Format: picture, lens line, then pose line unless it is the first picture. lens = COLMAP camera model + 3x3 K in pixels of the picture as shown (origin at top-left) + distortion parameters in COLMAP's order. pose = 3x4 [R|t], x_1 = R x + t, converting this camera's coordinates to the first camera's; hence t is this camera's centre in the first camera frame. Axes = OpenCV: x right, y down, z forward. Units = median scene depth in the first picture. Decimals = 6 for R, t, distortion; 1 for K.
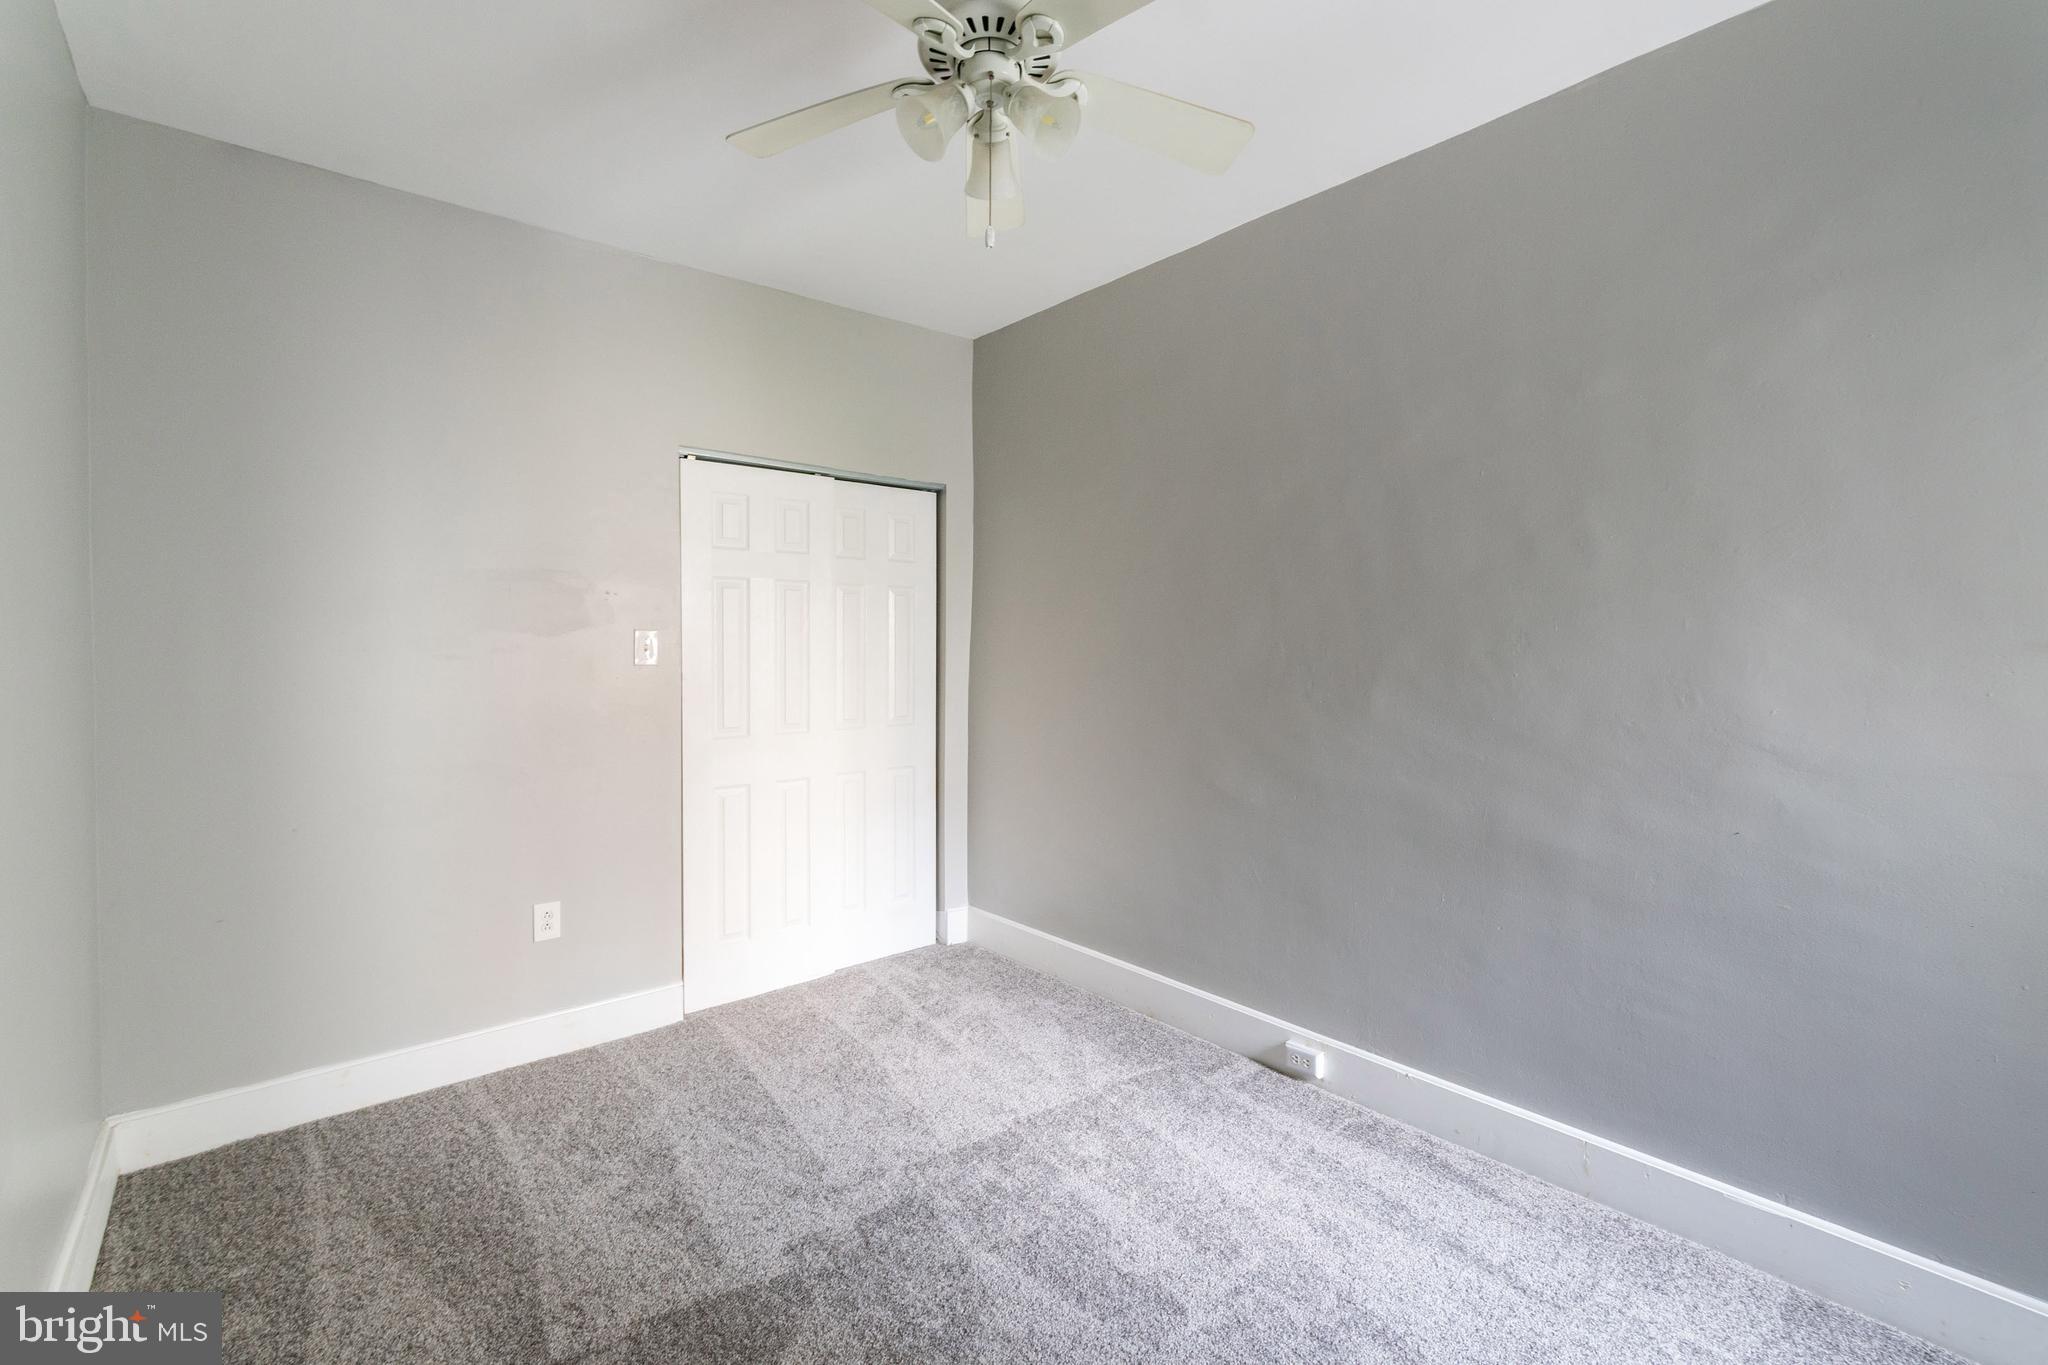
lens RADIAL K [[892.5, 0, 1031.8], [0, 892.5, 679.9], [0, 0, 1]] dist [-0.003361, 0.000976]
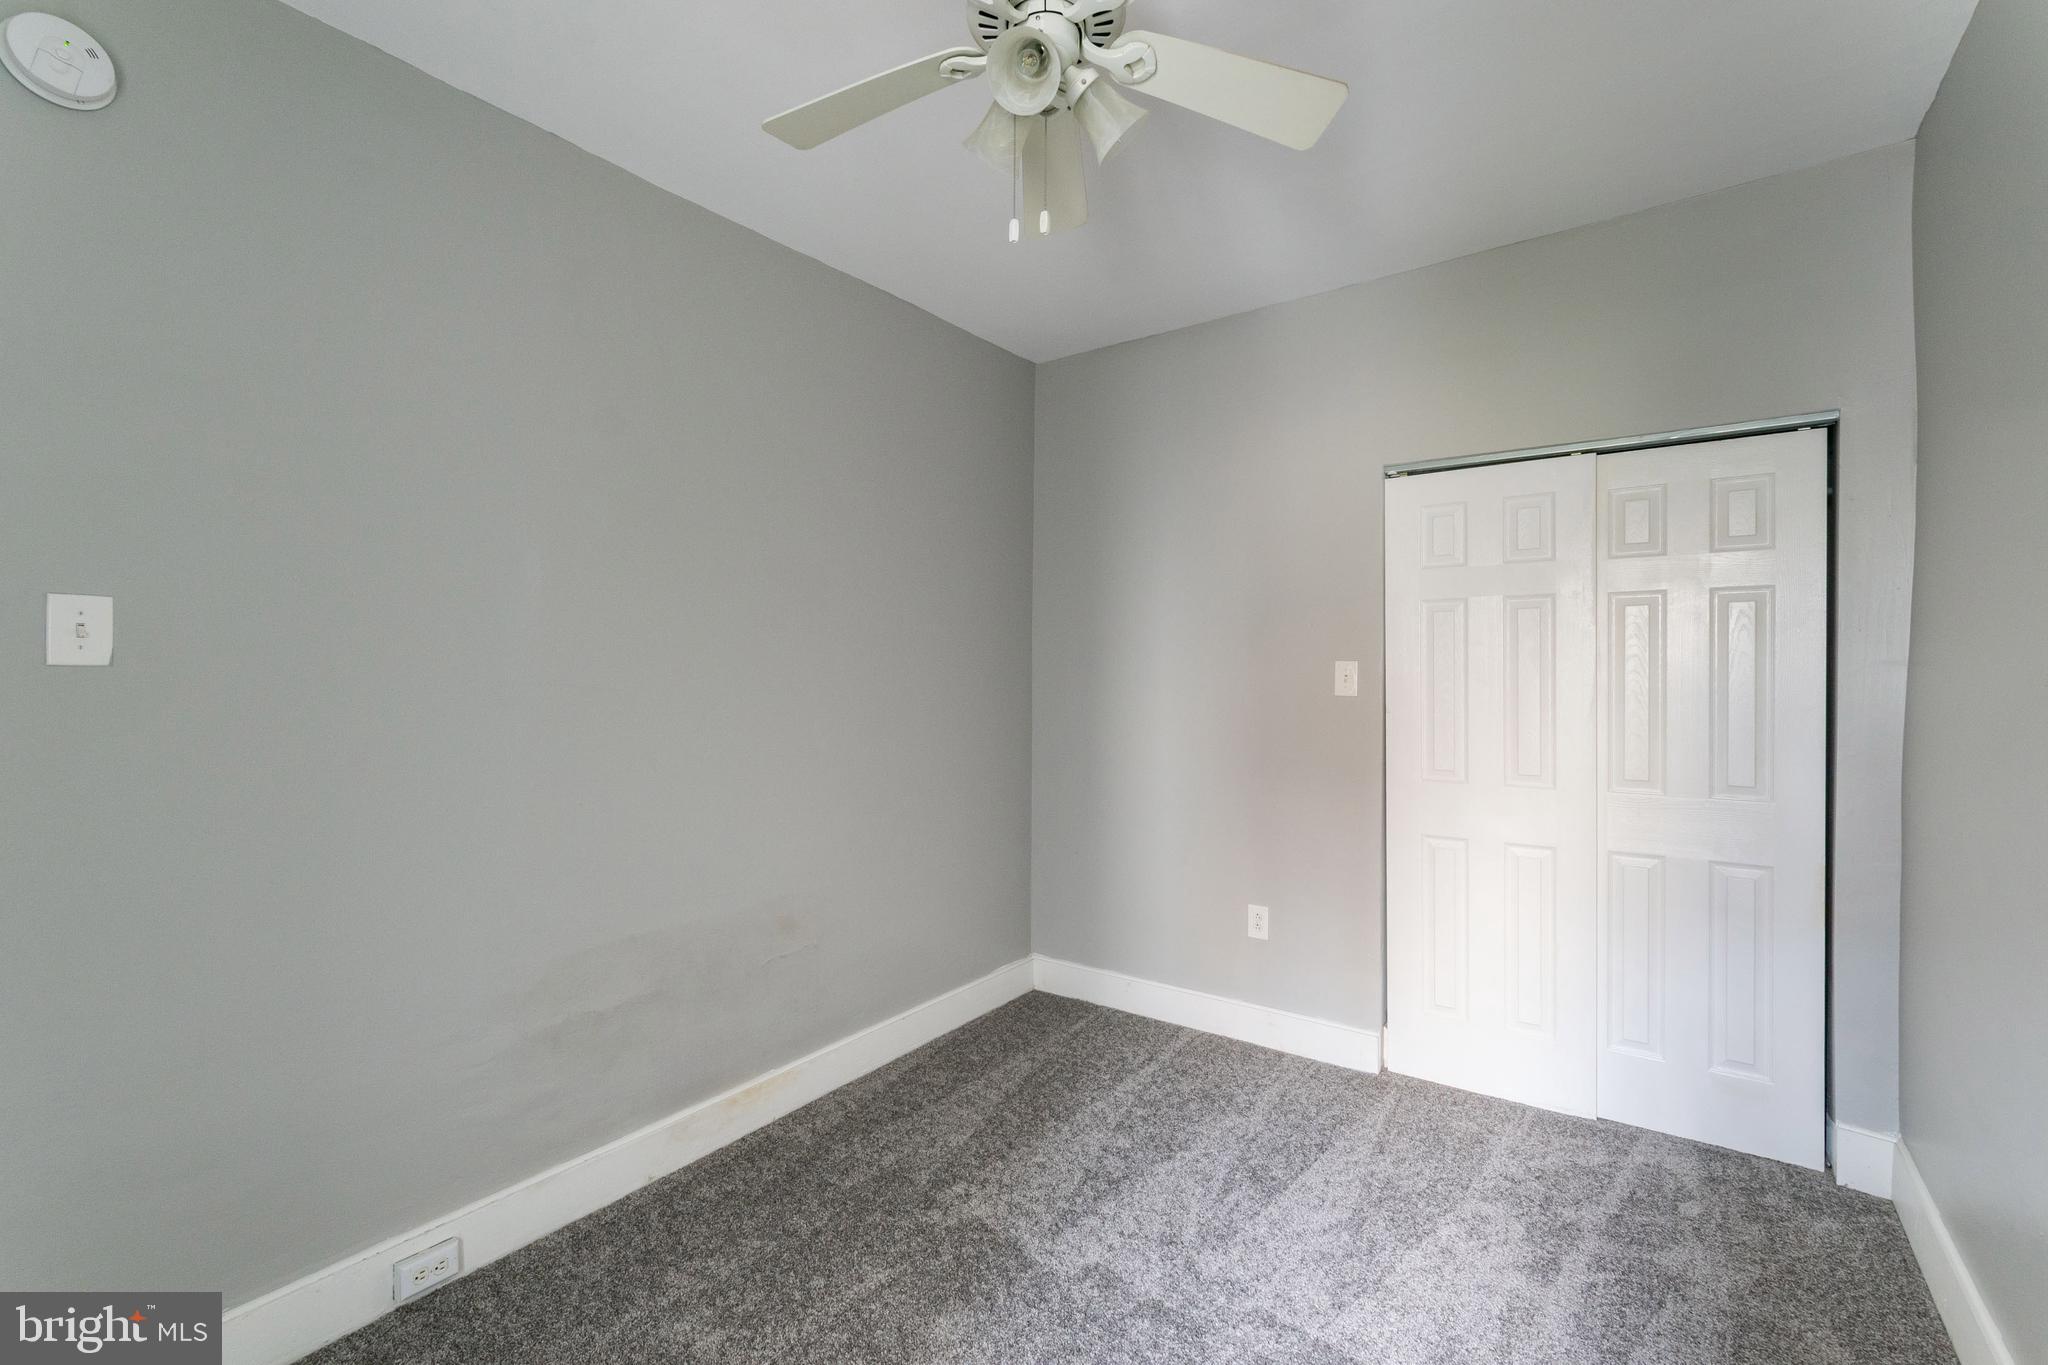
lens RADIAL K [[892.5, 0, 1038.3], [0, 892.5, 680.9], [0, 0, 1]] dist [-0.003361, 0.000976]
pose [[0.250509, 0.016615, -0.967972, 0.465230], [-0.040002, 0.999176, 0.006798, -0.027453], [0.967287, 0.037018, 0.250968, 0.441958]]
